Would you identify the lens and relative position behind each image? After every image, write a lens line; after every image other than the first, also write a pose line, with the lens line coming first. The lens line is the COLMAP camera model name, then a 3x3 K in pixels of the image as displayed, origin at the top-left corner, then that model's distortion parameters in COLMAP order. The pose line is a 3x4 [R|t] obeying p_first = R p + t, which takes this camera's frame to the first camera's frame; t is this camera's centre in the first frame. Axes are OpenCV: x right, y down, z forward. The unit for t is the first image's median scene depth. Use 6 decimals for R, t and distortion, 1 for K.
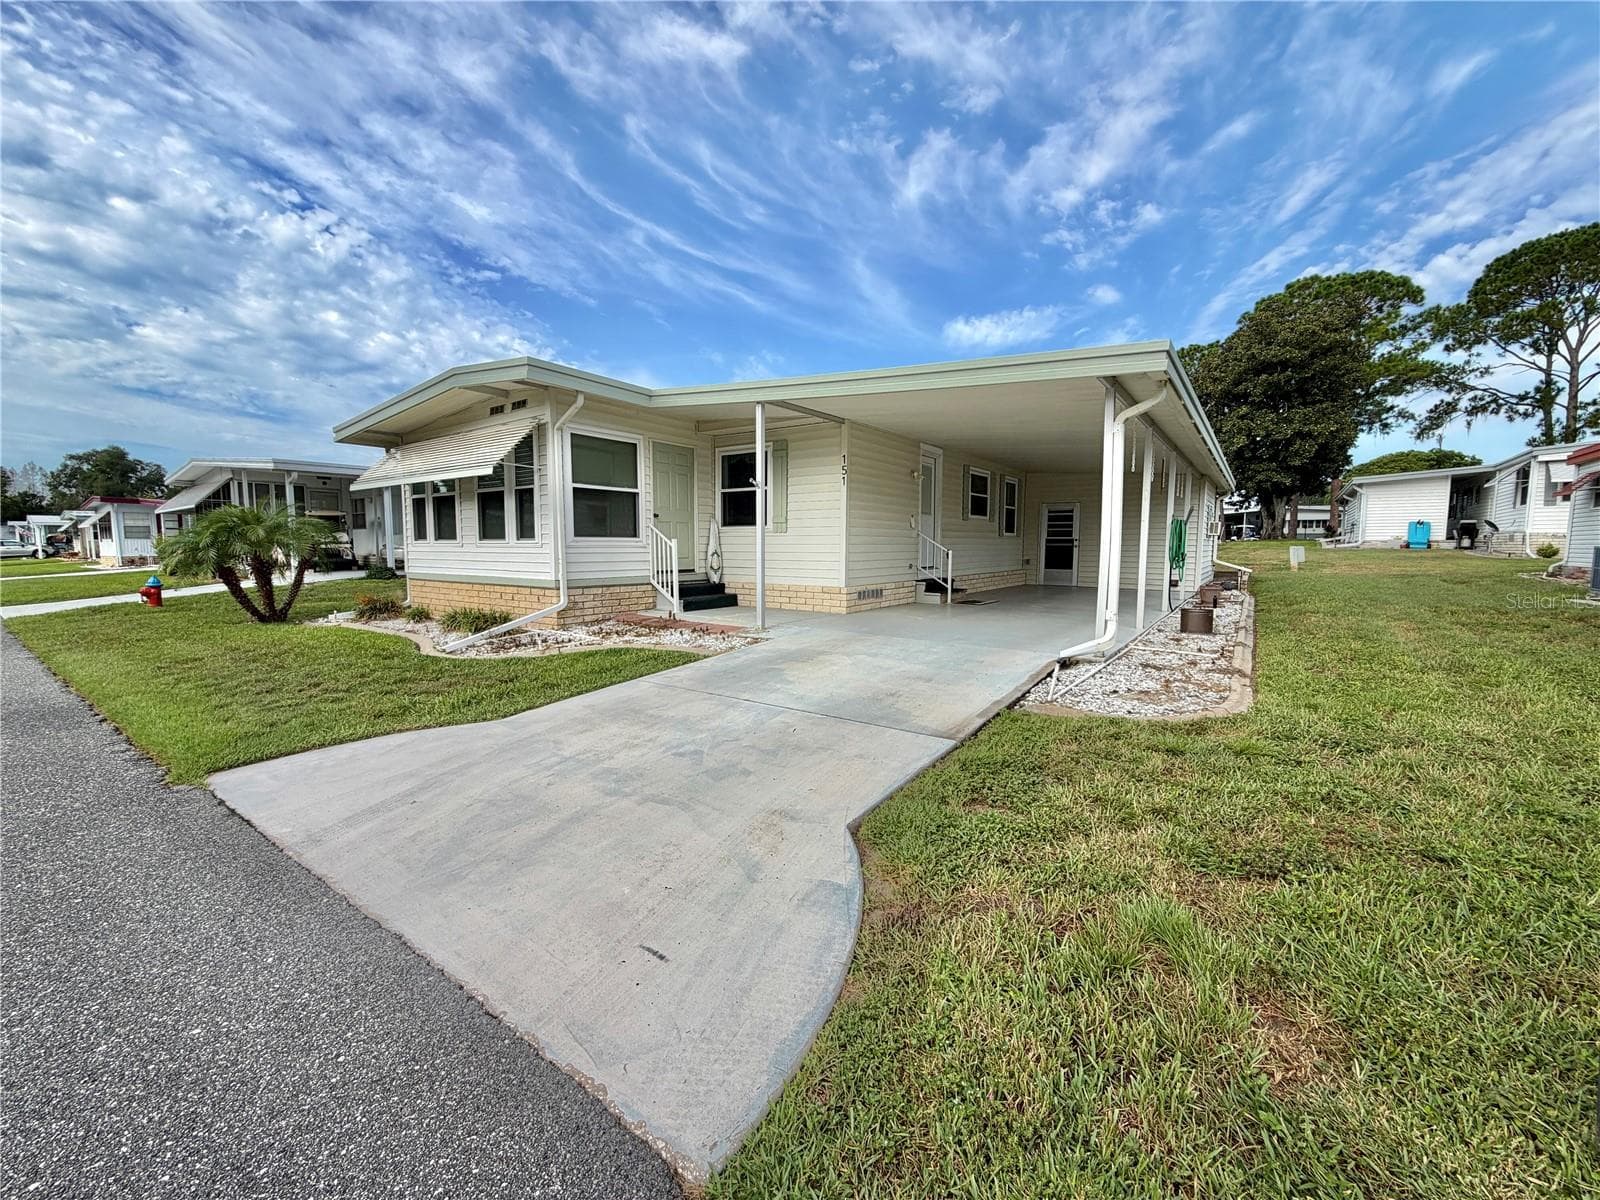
lens RADIAL K [[641.9, 0, 791.9], [0, 641.9, 613.0], [0, 0, 1]] dist [-0.004313, 0.001717]
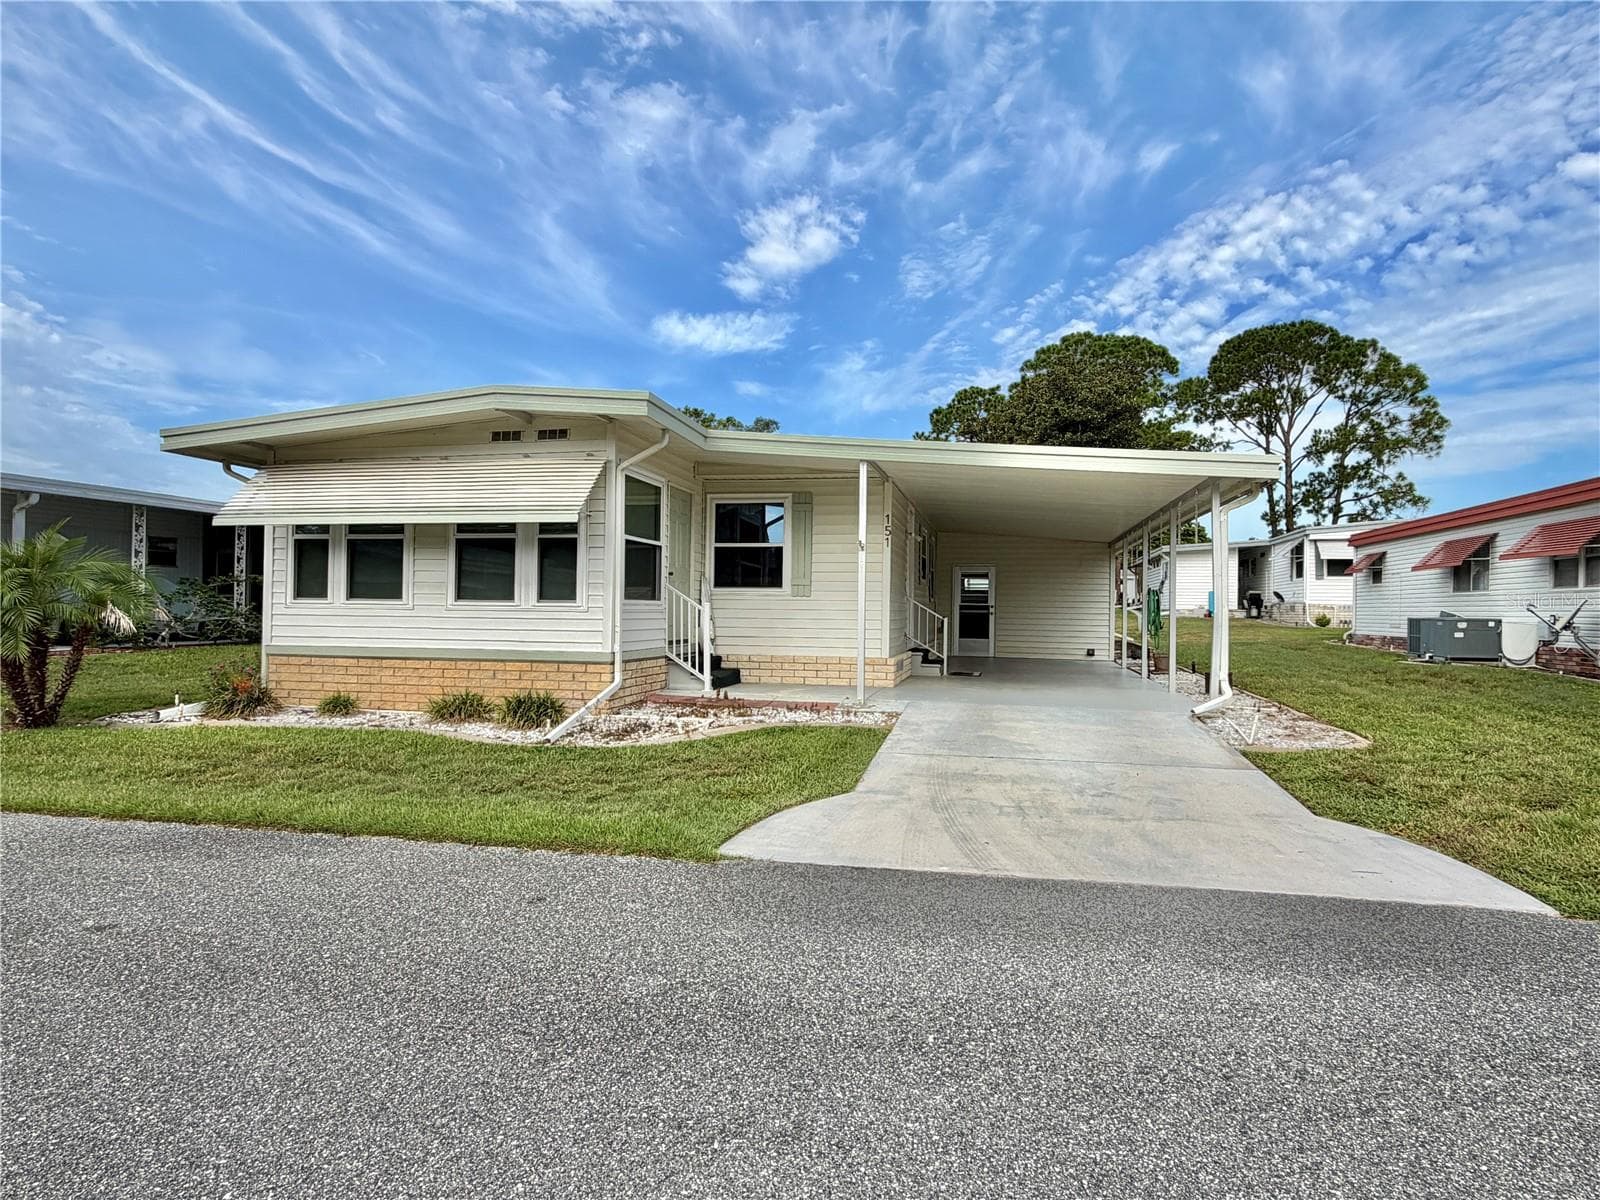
lens RADIAL K [[887.7, 0, 825.3], [0, 887.7, 610.3], [0, 0, 1]] dist [0.007100, -0.002905]
pose [[0.906274, 0.011754, 0.422527, -0.320644], [0.029294, 0.995463, -0.090526, 0.002382], [-0.421675, 0.094419, 0.901818, -0.067488]]
